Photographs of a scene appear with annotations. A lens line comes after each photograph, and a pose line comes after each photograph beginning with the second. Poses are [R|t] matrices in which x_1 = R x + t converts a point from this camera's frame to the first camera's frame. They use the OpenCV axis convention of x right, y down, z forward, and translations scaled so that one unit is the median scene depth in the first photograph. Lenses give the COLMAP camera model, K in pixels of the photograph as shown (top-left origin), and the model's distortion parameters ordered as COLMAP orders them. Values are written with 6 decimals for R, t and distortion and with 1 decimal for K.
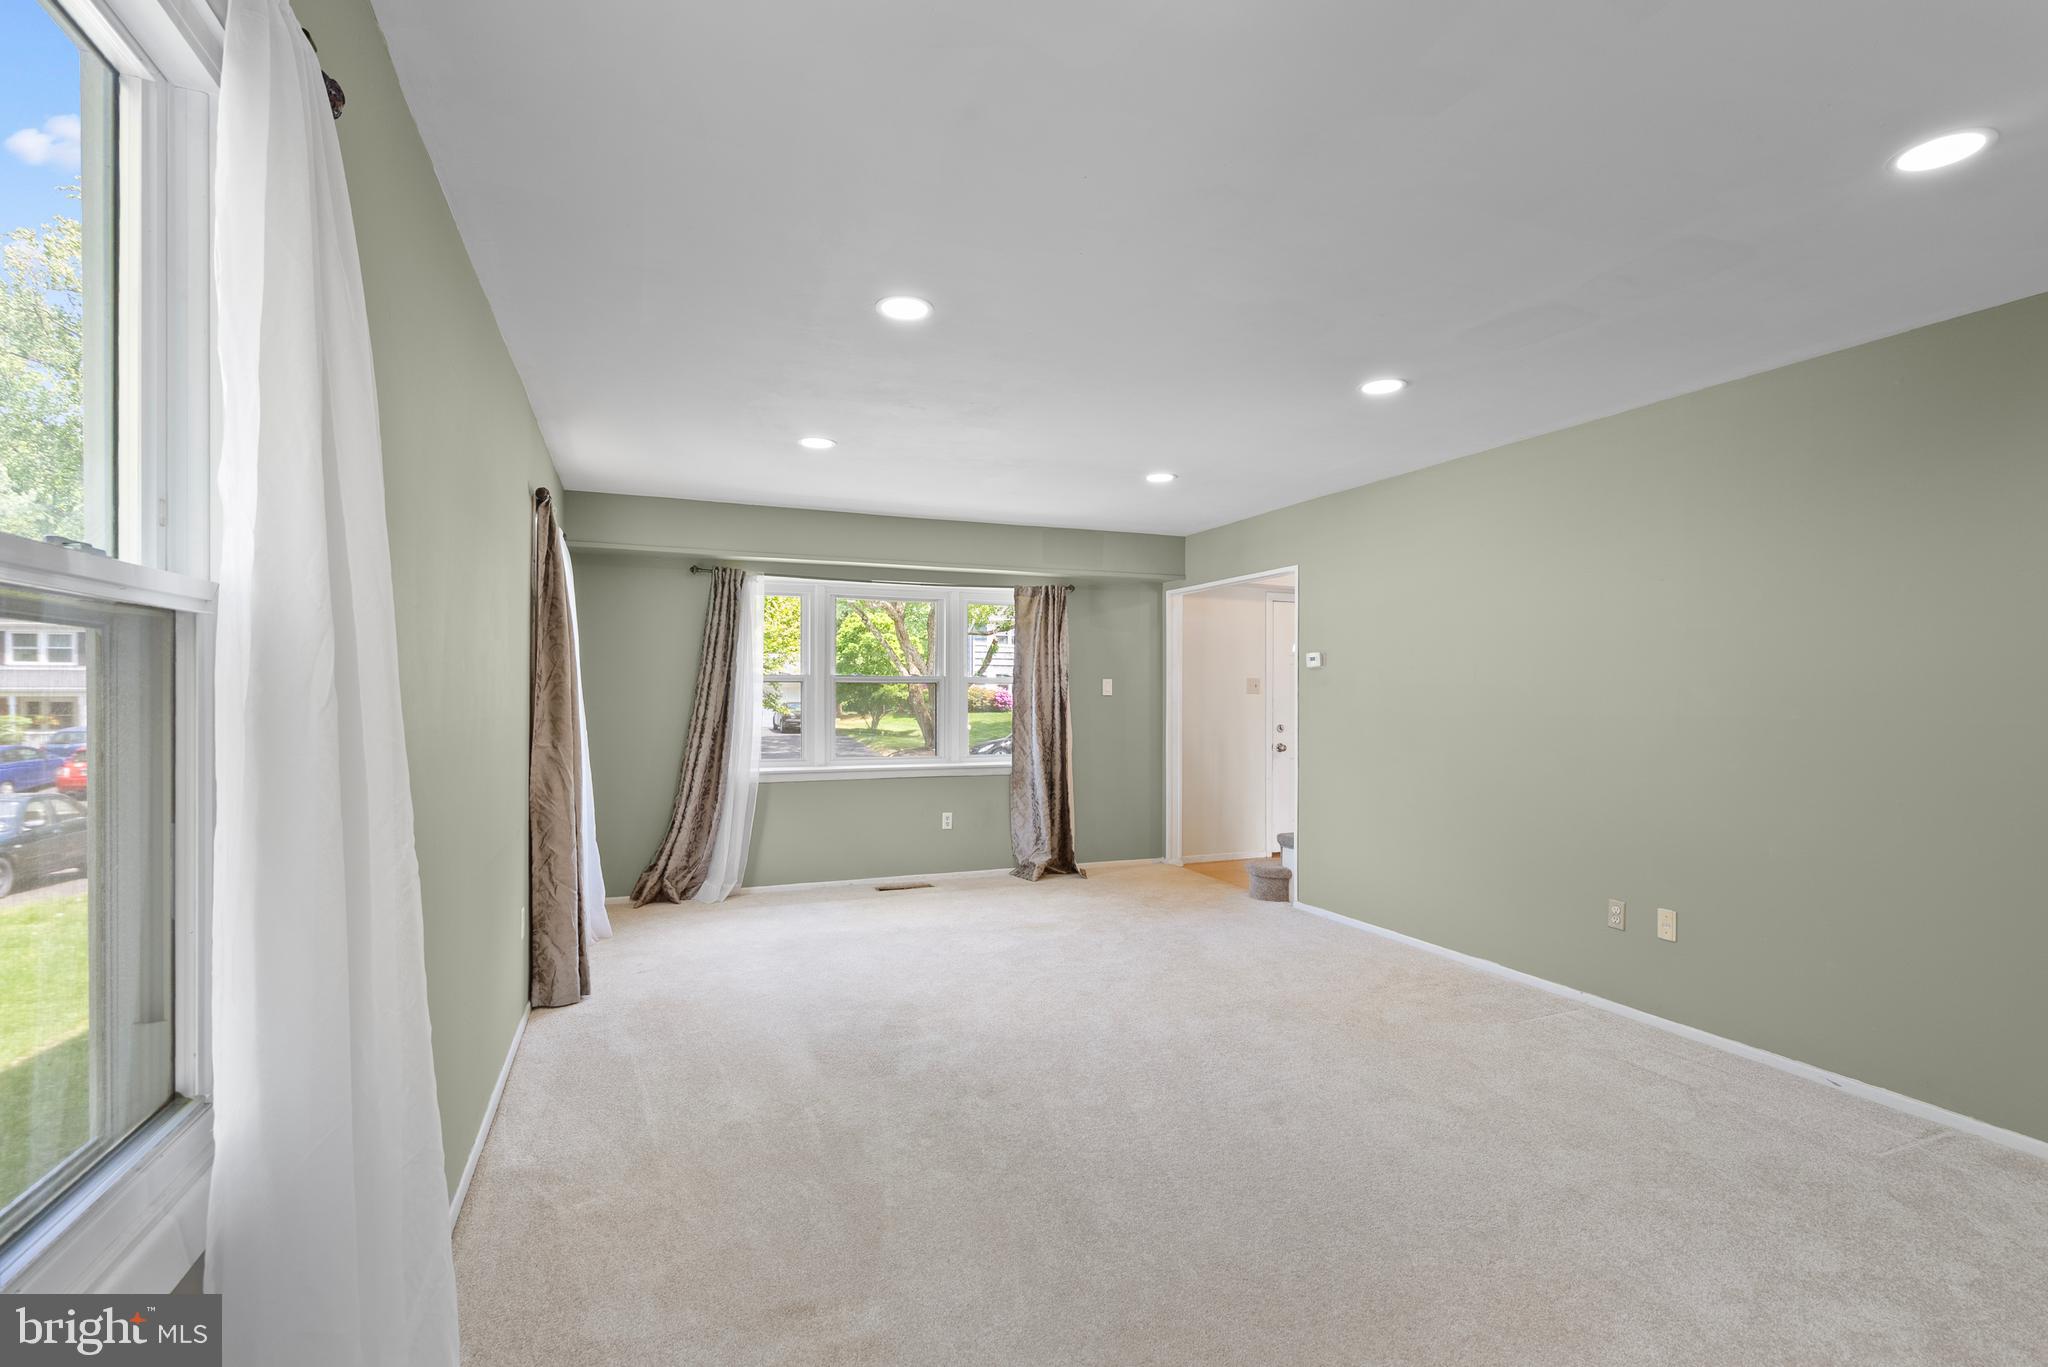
lens RADIAL K [[950.9, 0, 1020.4], [0, 950.9, 694.7], [0, 0, 1]] dist [-0.000481, 0.000655]
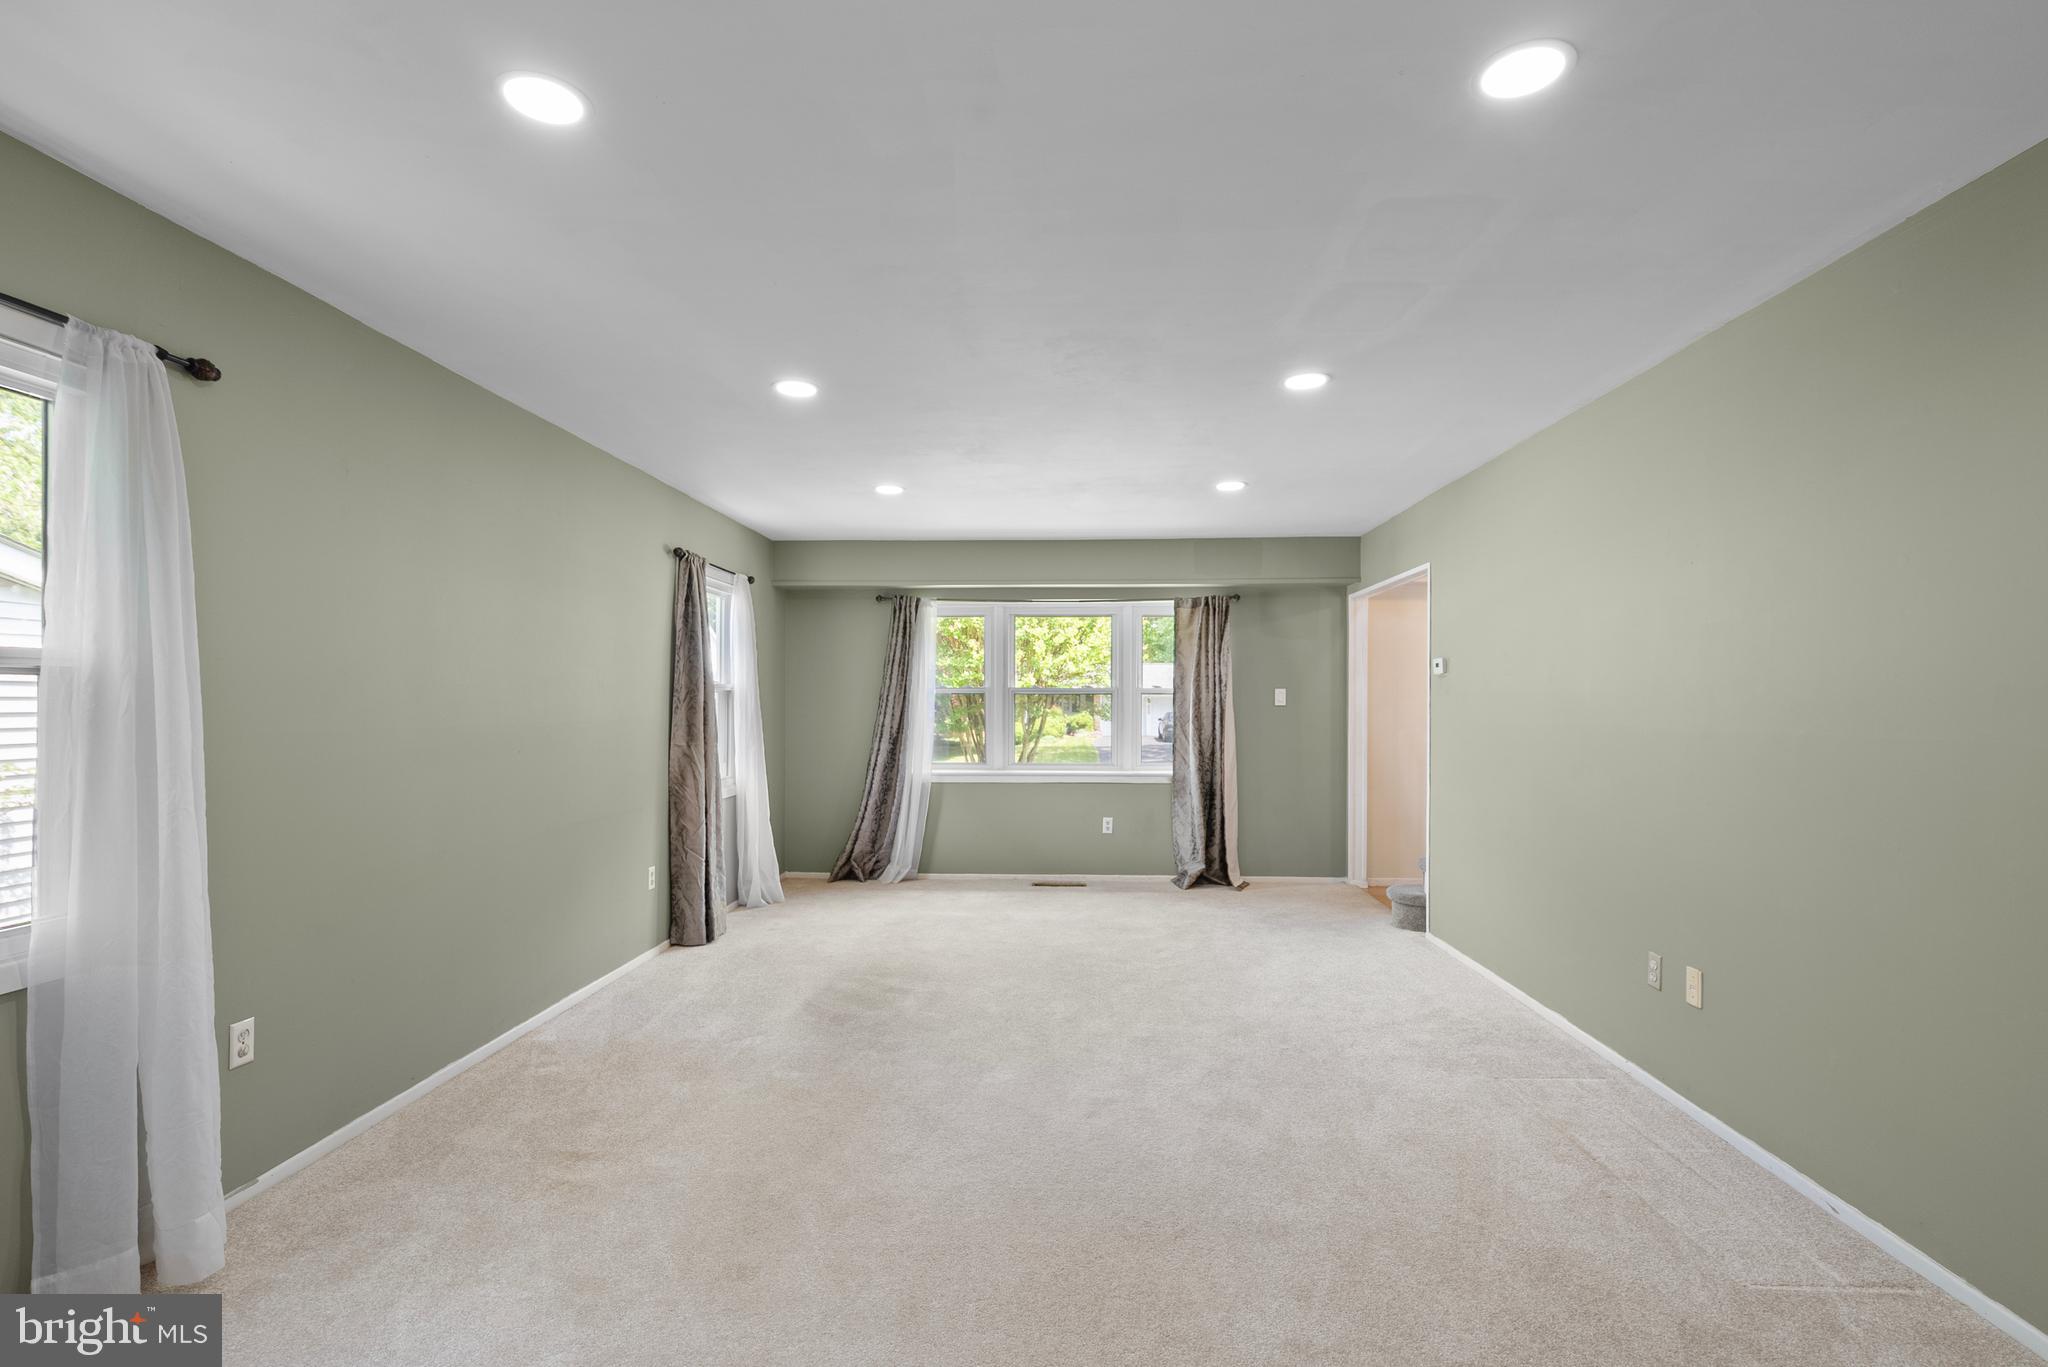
lens RADIAL K [[950.9, 0, 1020.4], [0, 950.9, 694.7], [0, 0, 1]] dist [-0.000481, 0.000655]
pose [[0.904589, -0.006144, -0.426241, 0.307021], [0.001431, 0.999934, -0.011376, 0.000438], [0.426282, 0.009681, 0.904538, 0.010700]]
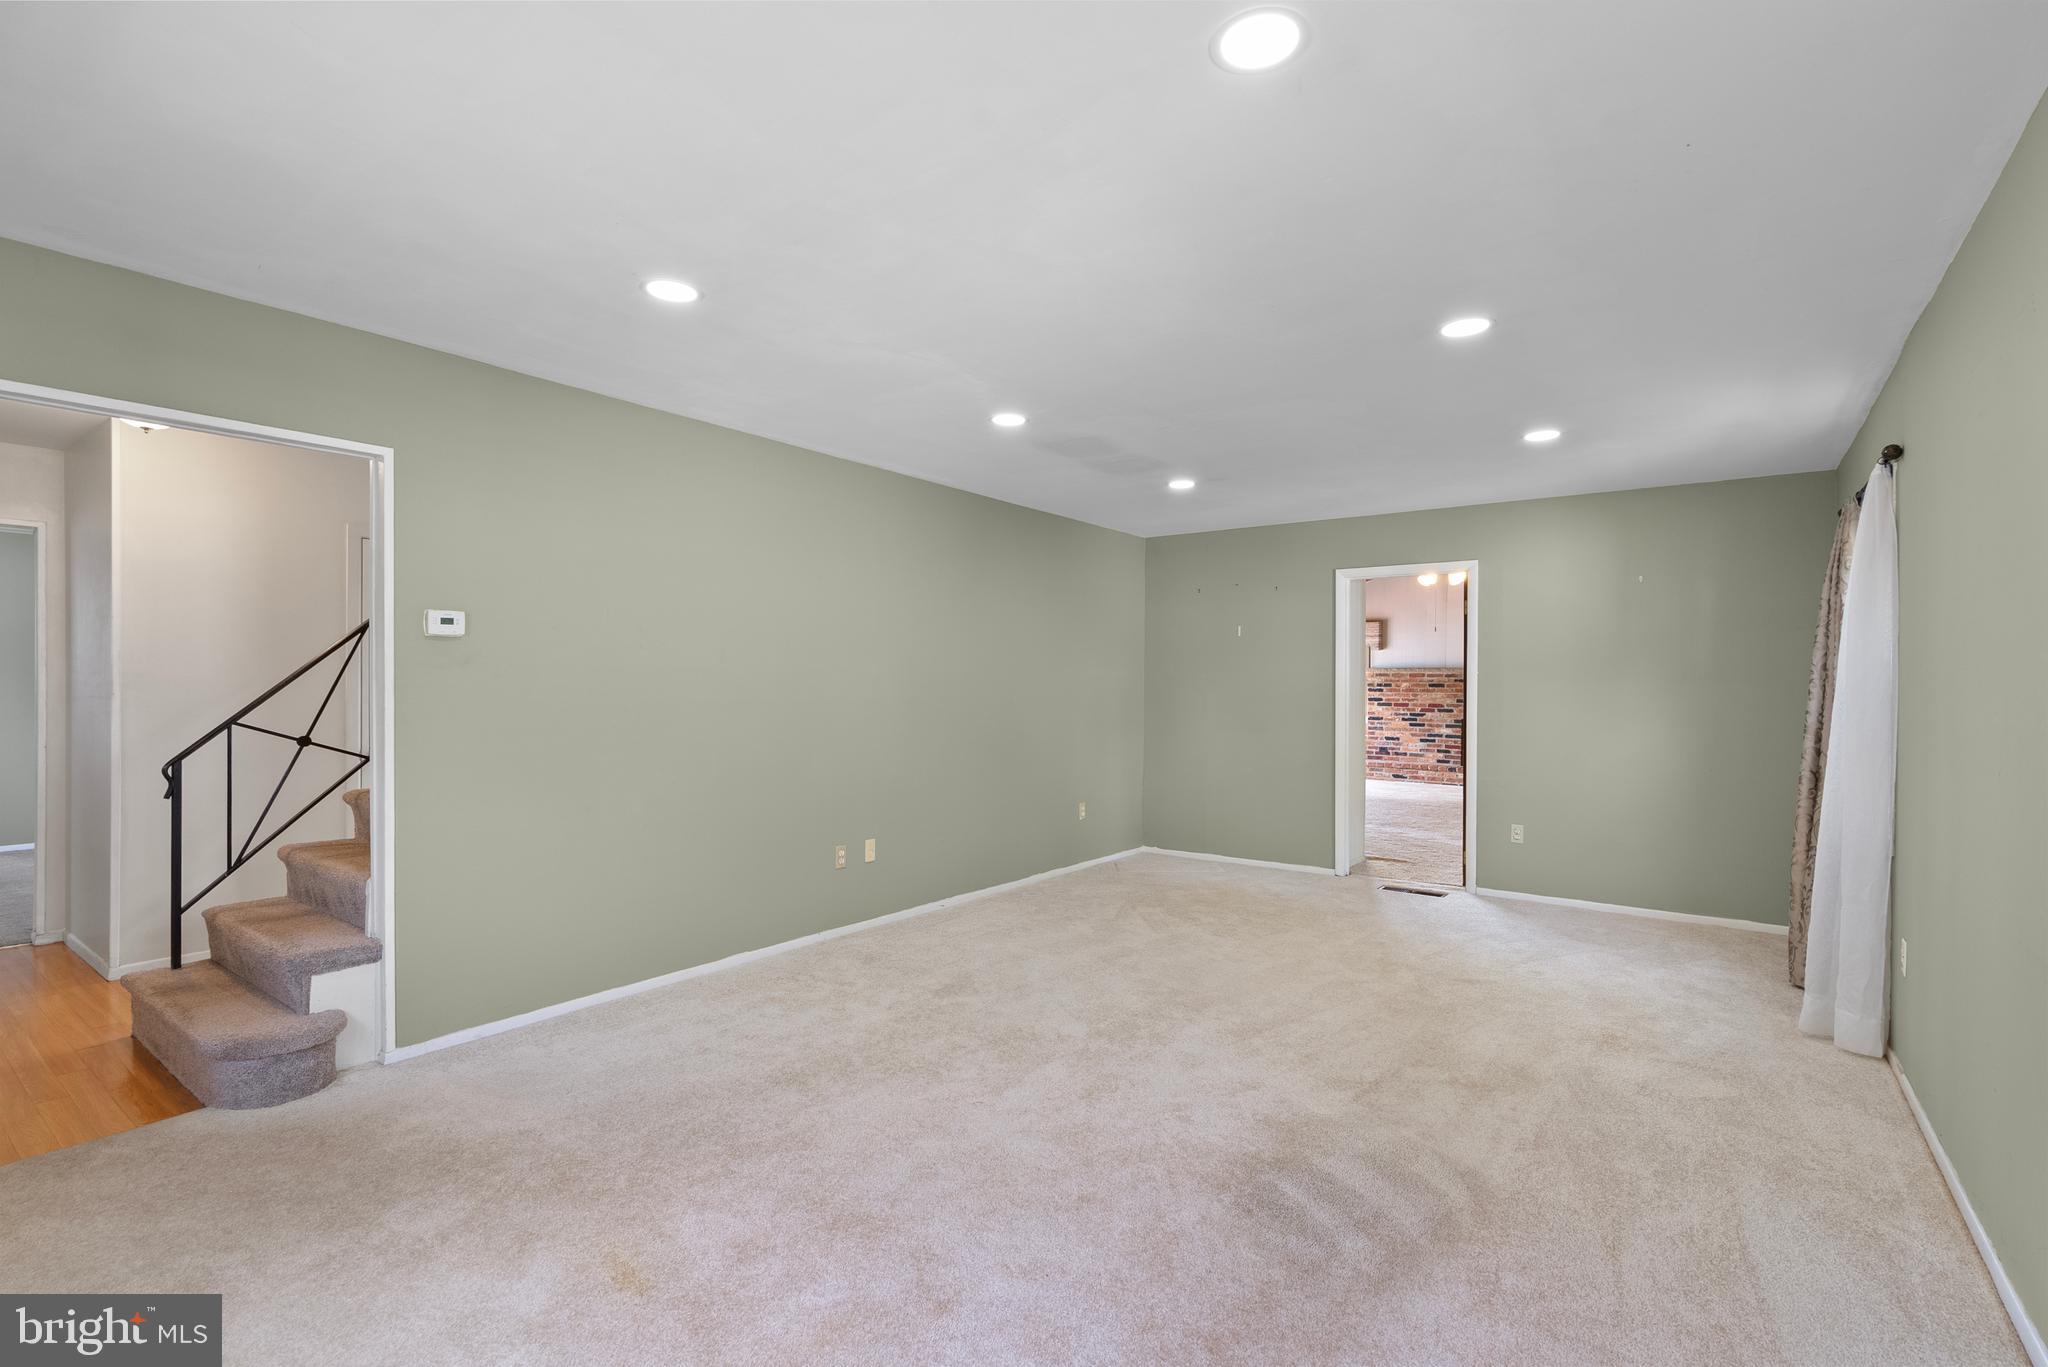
lens RADIAL K [[927.4, 0, 1021.7], [0, 927.4, 694.3], [0, 0, 1]] dist [-0.001708, 0.000675]
pose [[-0.525836, -0.016316, 0.850429, -0.345901], [-0.007187, 0.999866, 0.014739, -0.002999], [-0.850556, 0.001638, -0.525883, 0.919036]]
